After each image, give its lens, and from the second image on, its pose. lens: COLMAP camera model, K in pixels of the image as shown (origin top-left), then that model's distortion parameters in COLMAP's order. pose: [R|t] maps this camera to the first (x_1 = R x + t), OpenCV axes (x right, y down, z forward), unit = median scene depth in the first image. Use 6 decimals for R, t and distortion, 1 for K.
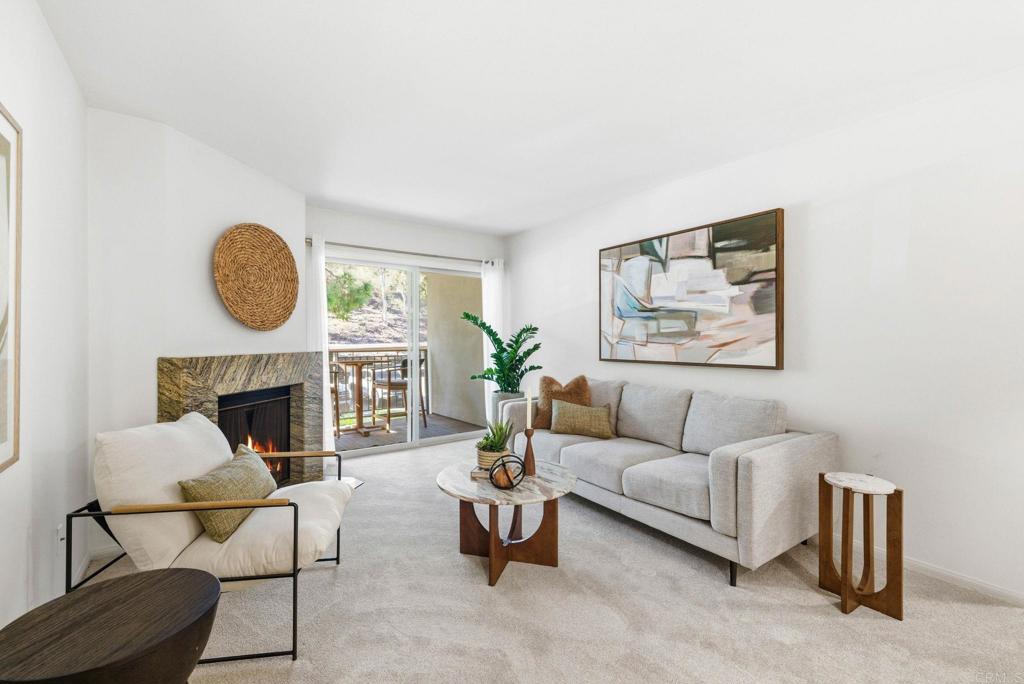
lens RADIAL K [[433.0, 0, 514.3], [0, 433.0, 343.7], [0, 0, 1]] dist [0.006804, -0.000120]
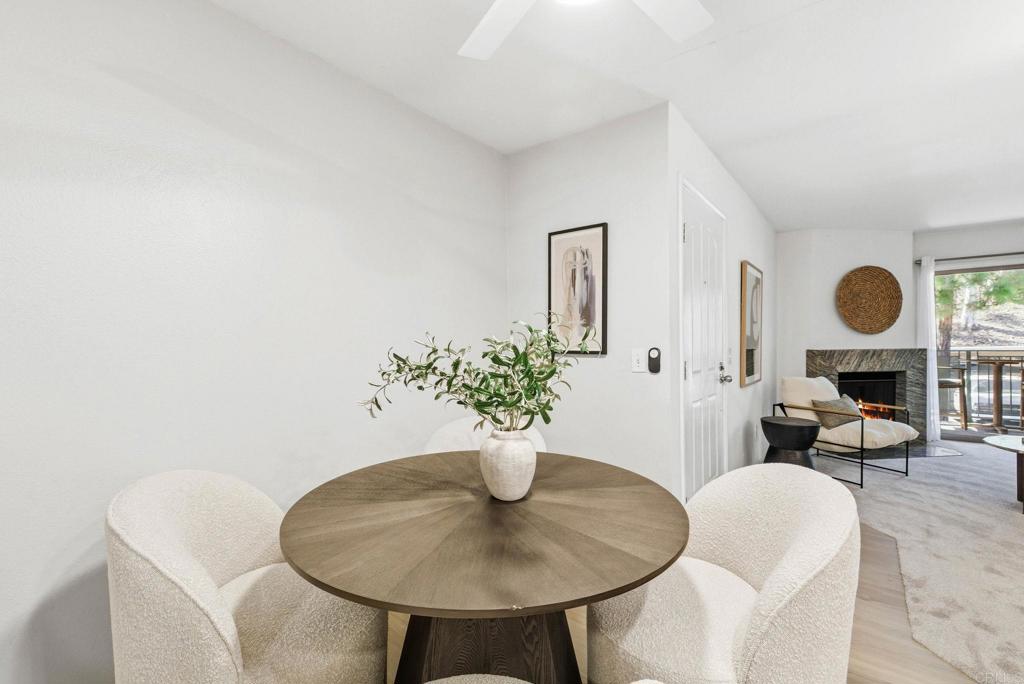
lens RADIAL K [[433.0, 0, 514.3], [0, 433.0, 343.7], [0, 0, 1]] dist [0.006804, -0.000120]
pose [[0.265600, -0.002737, -0.964079, 0.591737], [0.001155, 0.999996, -0.002520, 0.006016], [0.964082, -0.000445, 0.265603, -0.652154]]
